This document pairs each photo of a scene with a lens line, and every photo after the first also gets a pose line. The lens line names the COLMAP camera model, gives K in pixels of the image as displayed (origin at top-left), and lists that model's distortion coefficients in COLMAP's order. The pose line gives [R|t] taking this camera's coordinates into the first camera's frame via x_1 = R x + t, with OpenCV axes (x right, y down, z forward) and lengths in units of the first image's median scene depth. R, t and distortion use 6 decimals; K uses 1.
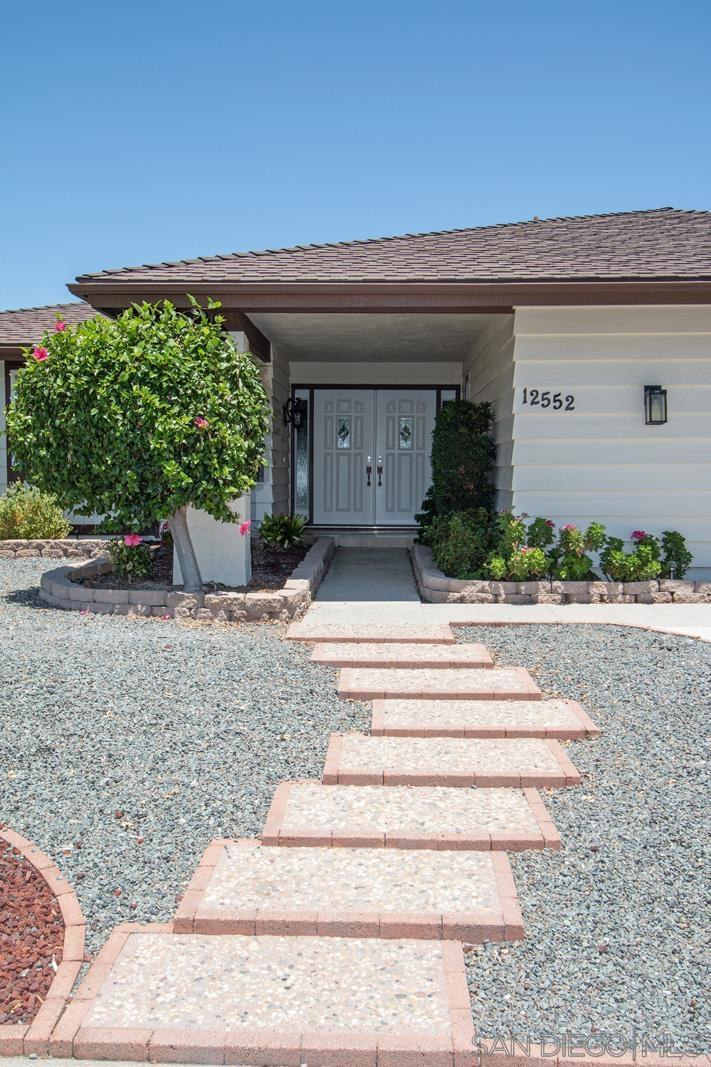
lens RADIAL K [[1044.6, 0, 353.1], [0, 1044.6, 552.9], [0, 0, 1]] dist [0.007618, 0.012304]
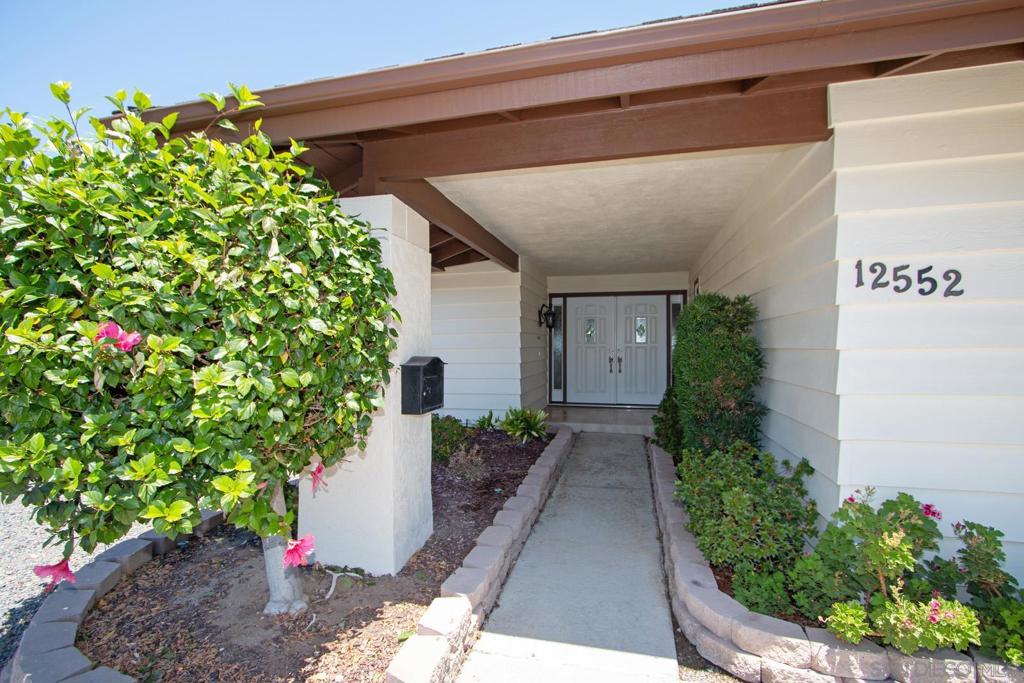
lens RADIAL K [[472.0, 0, 514.6], [0, 472.0, 349.5], [0, 0, 1]] dist [-0.002374, -0.000323]
pose [[0.978192, -0.006230, -0.207608, 0.035584], [-0.007659, 0.997788, -0.066028, -0.096376], [0.207561, 0.066178, 0.975981, 0.760248]]
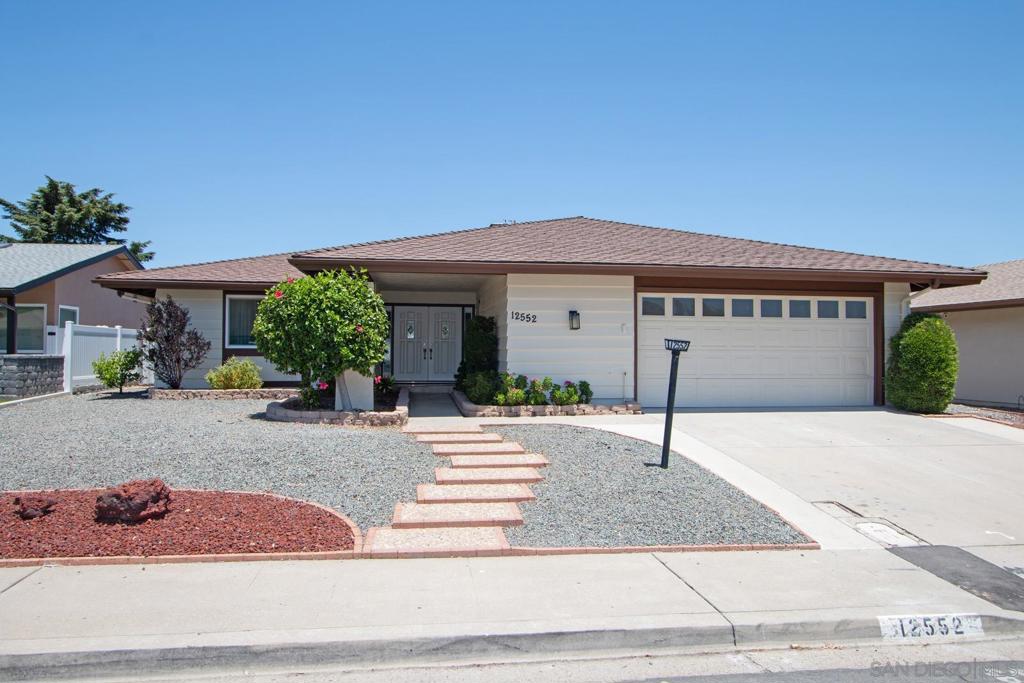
lens RADIAL K [[673.1, 0, 512.0], [0, 673.1, 341.5], [0, 0, 1]] dist [-0.001247, -0.000101]
pose [[0.984905, 0.003473, 0.173063, -0.068375], [0.012167, 0.995937, -0.089231, 0.019687], [-0.172669, 0.089989, 0.980860, -0.303804]]
